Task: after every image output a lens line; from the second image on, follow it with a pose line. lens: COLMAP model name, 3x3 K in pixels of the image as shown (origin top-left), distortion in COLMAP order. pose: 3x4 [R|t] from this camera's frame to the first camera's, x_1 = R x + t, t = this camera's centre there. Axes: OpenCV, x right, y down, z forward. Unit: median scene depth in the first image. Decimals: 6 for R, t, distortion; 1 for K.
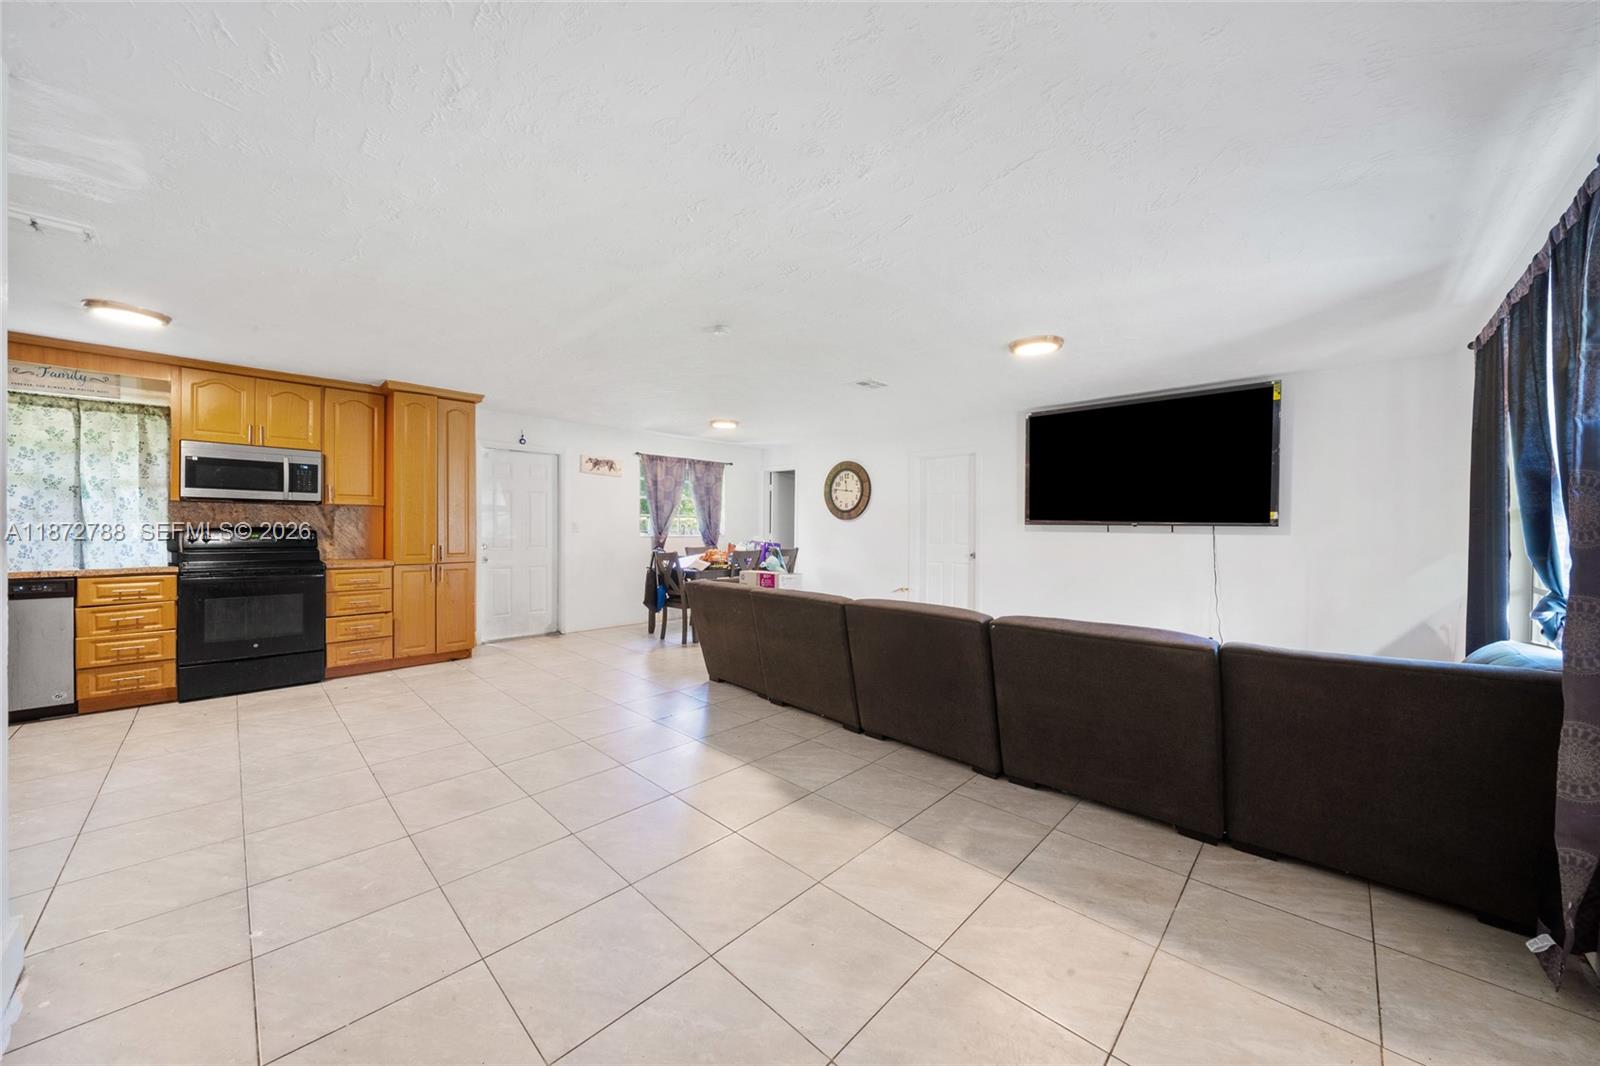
lens RADIAL K [[563.9, 0, 803.6], [0, 563.9, 532.0], [0, 0, 1]] dist [0.000431, 0.000014]
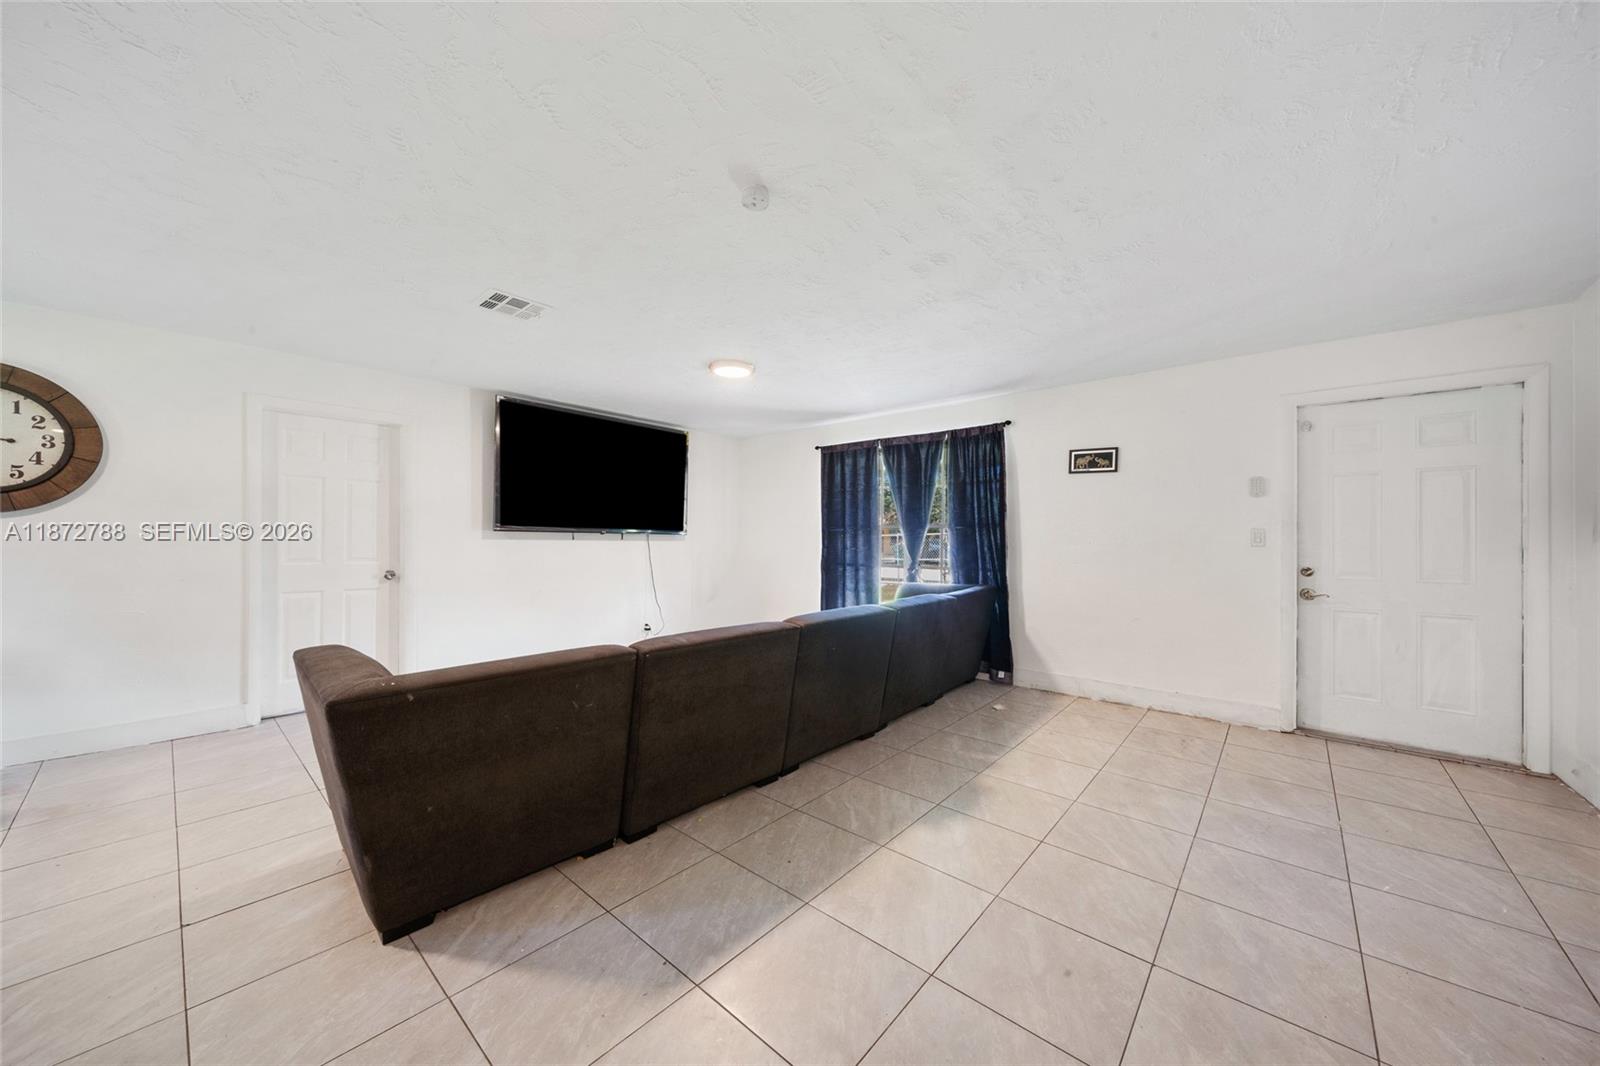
lens RADIAL K [[563.9, 0, 802.7], [0, 563.9, 534.0], [0, 0, 1]] dist [0.000431, 0.000014]
pose [[-0.058765, 0.002784, 0.998268, -1.042731], [0.003066, 0.999992, -0.002608, -0.012989], [-0.998267, 0.002907, -0.058773, 1.404636]]
